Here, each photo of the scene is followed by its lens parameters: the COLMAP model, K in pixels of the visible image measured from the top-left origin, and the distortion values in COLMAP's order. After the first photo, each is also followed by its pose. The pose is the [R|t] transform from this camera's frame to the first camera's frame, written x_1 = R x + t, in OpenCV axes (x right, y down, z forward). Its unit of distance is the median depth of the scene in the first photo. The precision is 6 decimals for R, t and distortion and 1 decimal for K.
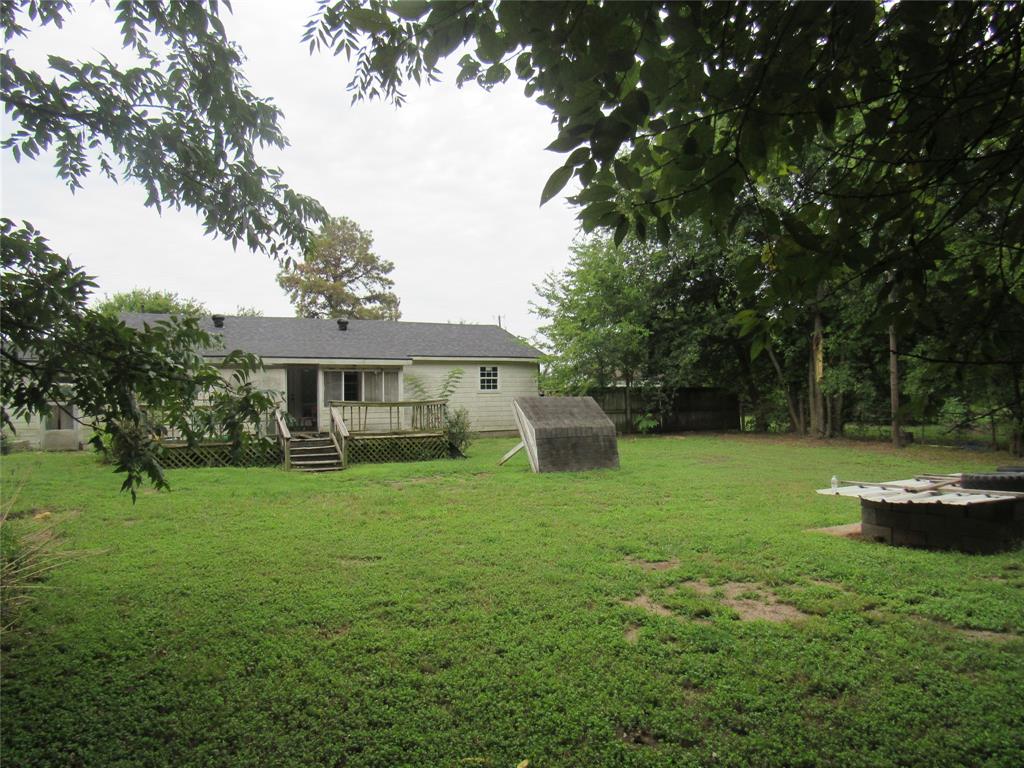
lens RADIAL K [[729.0, 0, 511.7], [0, 729.0, 383.8], [0, 0, 1]] dist [-0.034751, 0.007616]
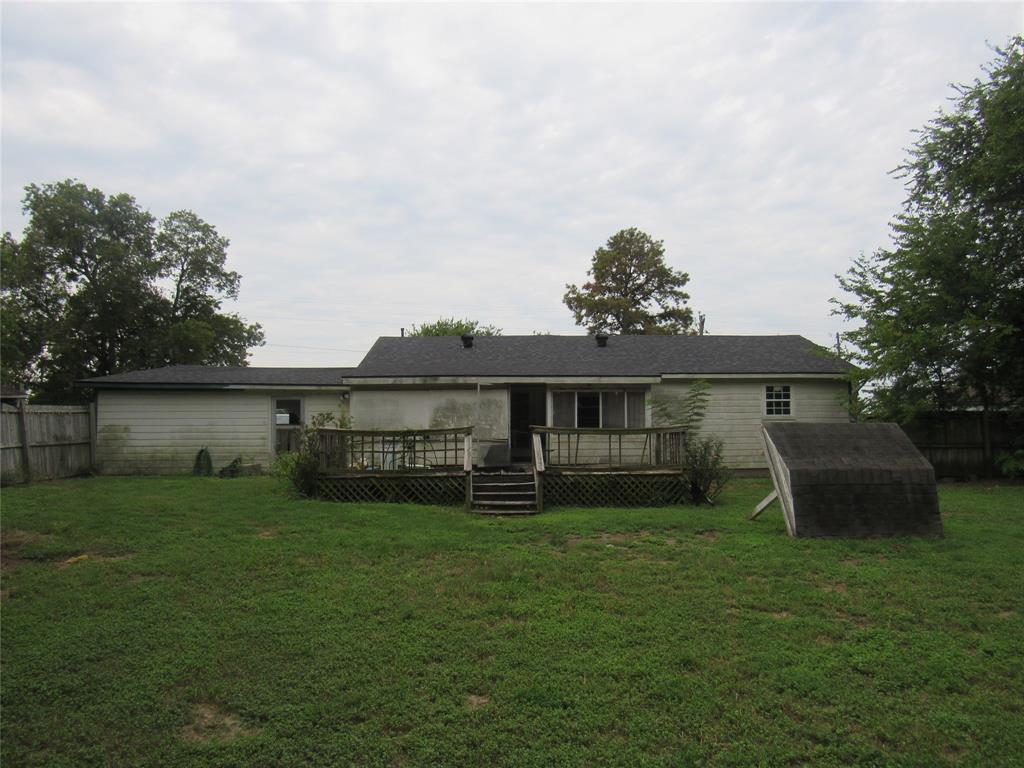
lens RADIAL K [[729.0, 0, 512.4], [0, 729.0, 385.9], [0, 0, 1]] dist [-0.034751, 0.007616]
pose [[0.894408, -0.017284, -0.446918, 0.064617], [0.000613, 0.999299, -0.037419, 0.006020], [0.447251, 0.033193, 0.893792, 0.184089]]
